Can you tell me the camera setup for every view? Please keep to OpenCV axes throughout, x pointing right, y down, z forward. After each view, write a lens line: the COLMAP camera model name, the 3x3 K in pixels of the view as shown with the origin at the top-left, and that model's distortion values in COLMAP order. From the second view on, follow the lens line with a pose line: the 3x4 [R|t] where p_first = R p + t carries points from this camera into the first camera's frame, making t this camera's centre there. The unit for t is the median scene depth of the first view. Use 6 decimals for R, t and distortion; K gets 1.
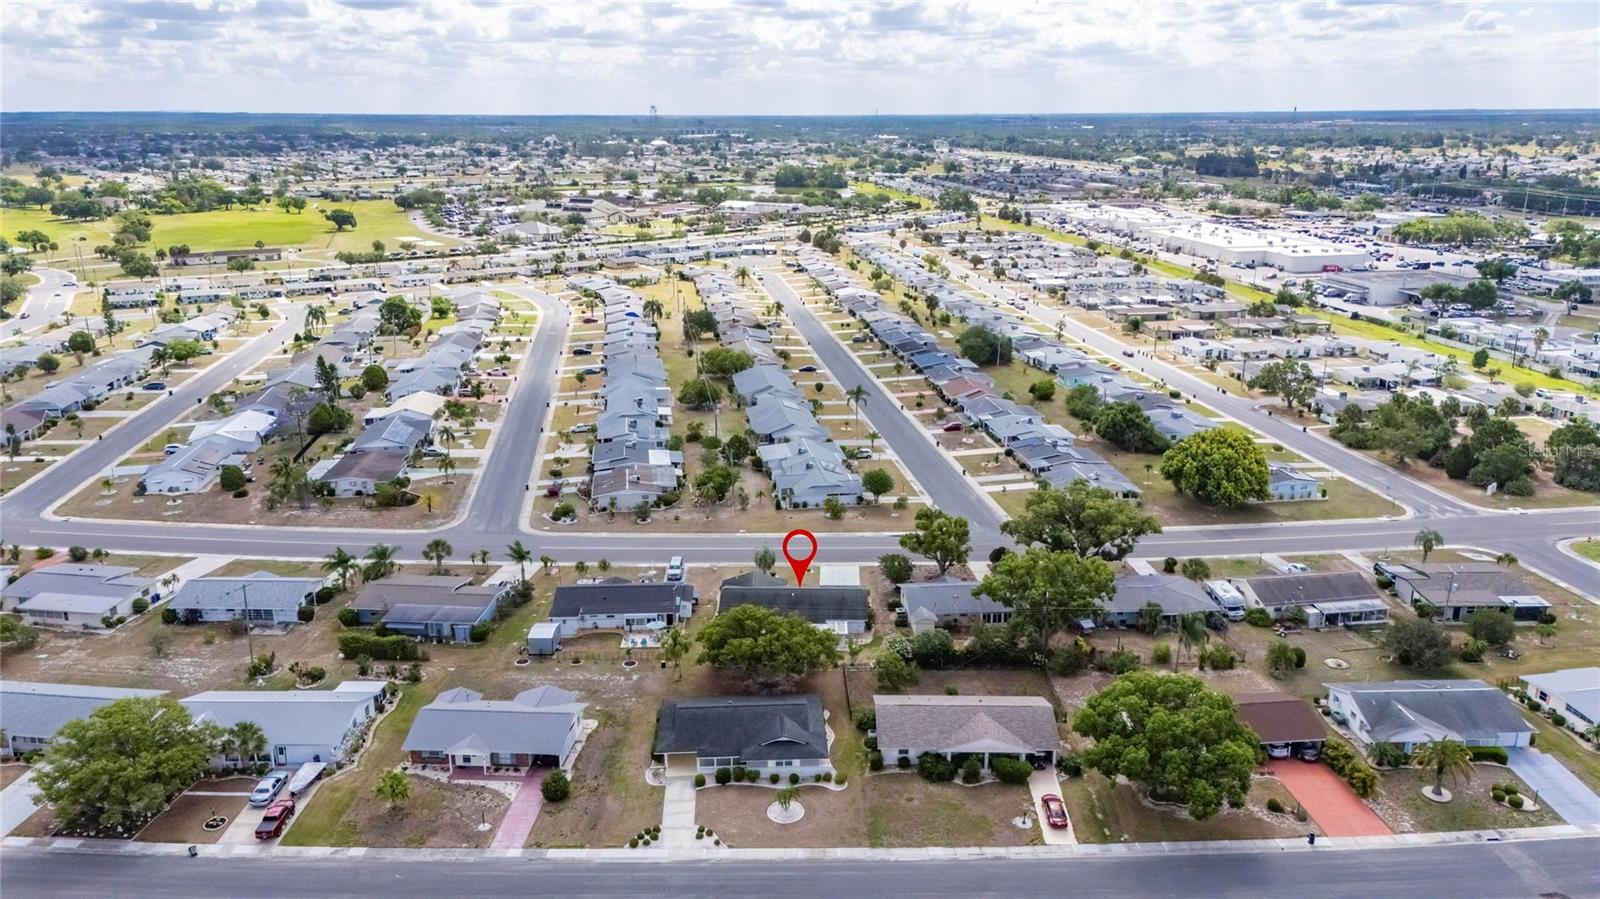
lens RADIAL K [[1220.5, 0, 800.0], [0, 1220.5, 449.5], [0, 0, 1]] dist [0.077782, -0.075395]
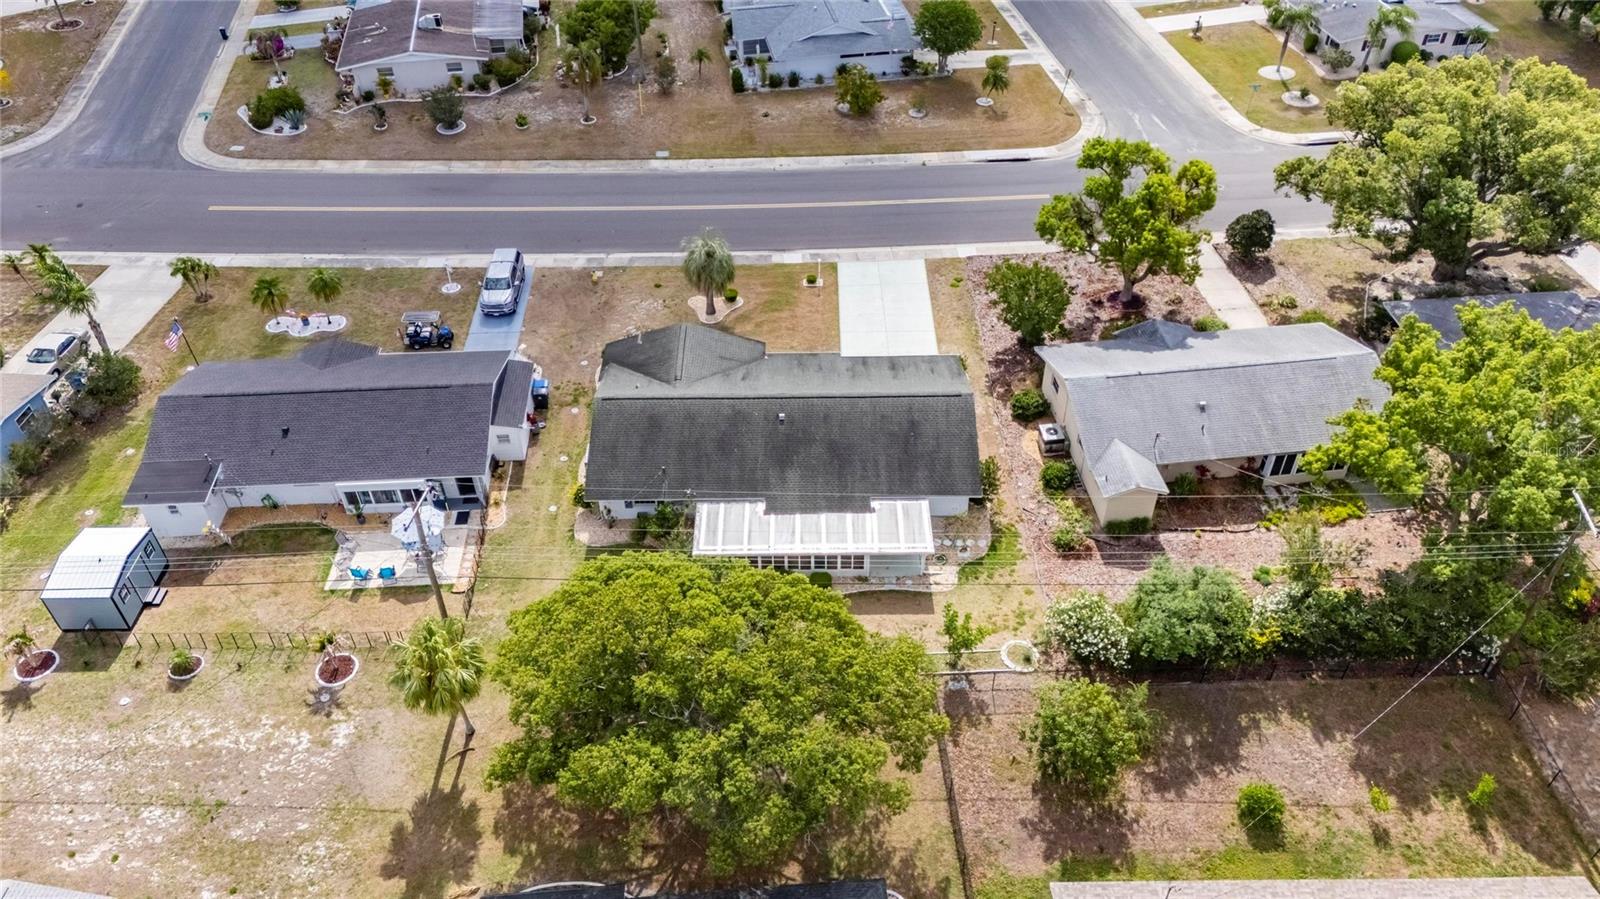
lens RADIAL K [[1220.5, 0, 800.0], [0, 1220.5, 449.5], [0, 0, 1]] dist [0.077782, -0.075395]
pose [[0.999564, -0.024432, 0.016567, -0.005157], [0.015251, 0.907939, 0.418826, -0.024738], [-0.025275, -0.418390, 0.907916, 0.511813]]
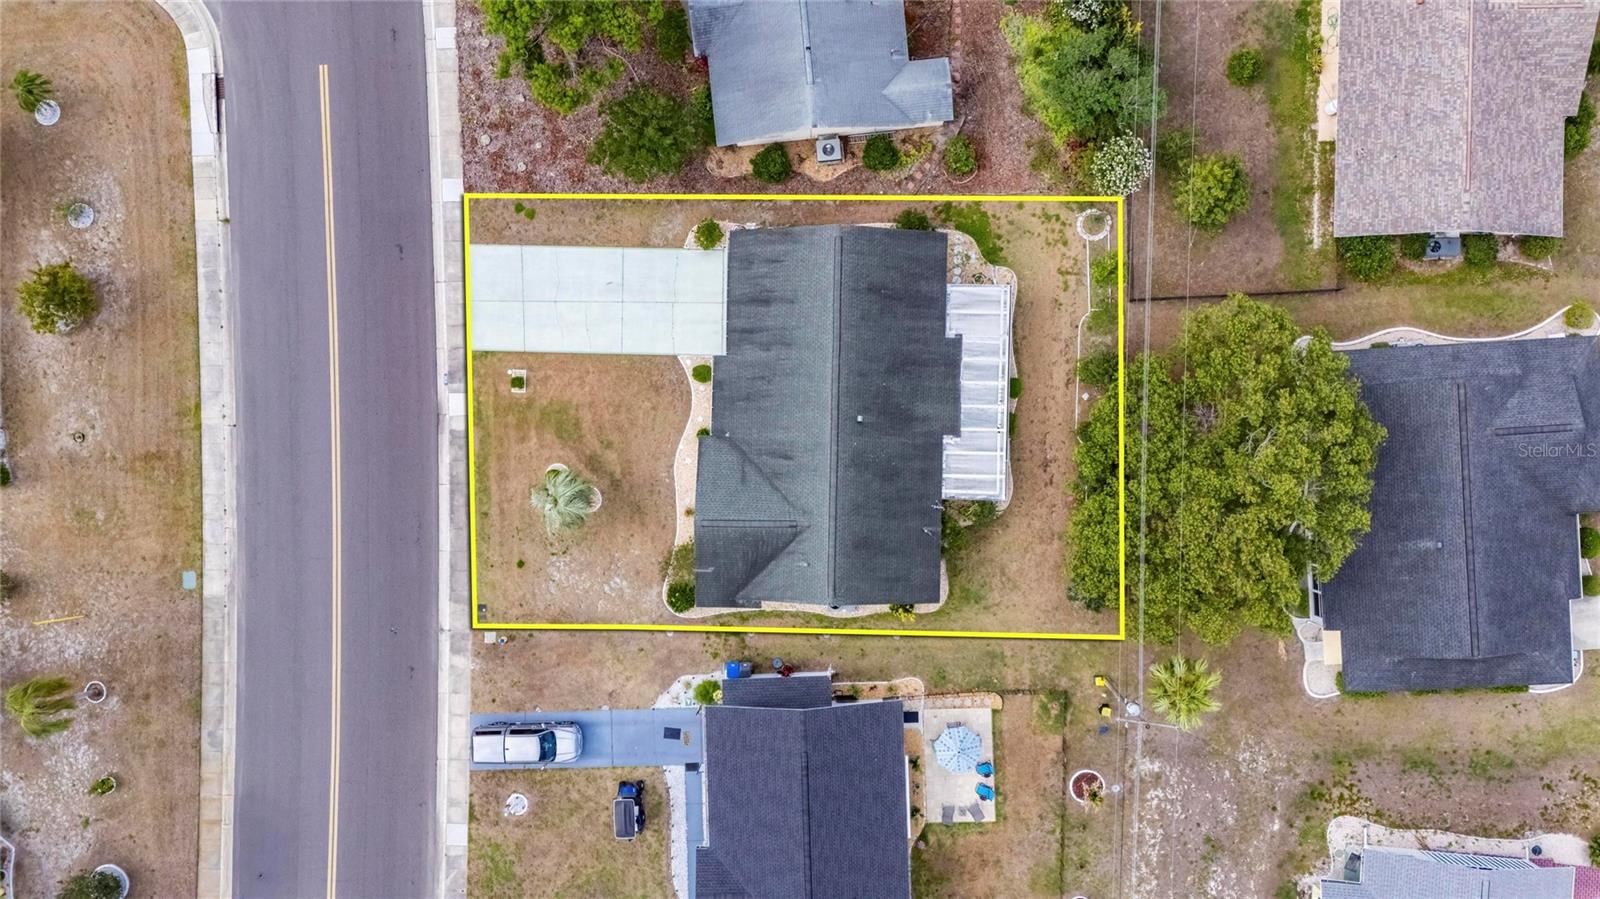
lens RADIAL K [[1220.5, 0, 800.0], [0, 1220.5, 449.5], [0, 0, 1]] dist [0.077782, -0.075395]
pose [[-0.009265, -0.999878, -0.012600, -0.008232], [0.280357, -0.014693, 0.959783, -0.204956], [-0.959851, 0.005360, 0.280459, 0.719279]]
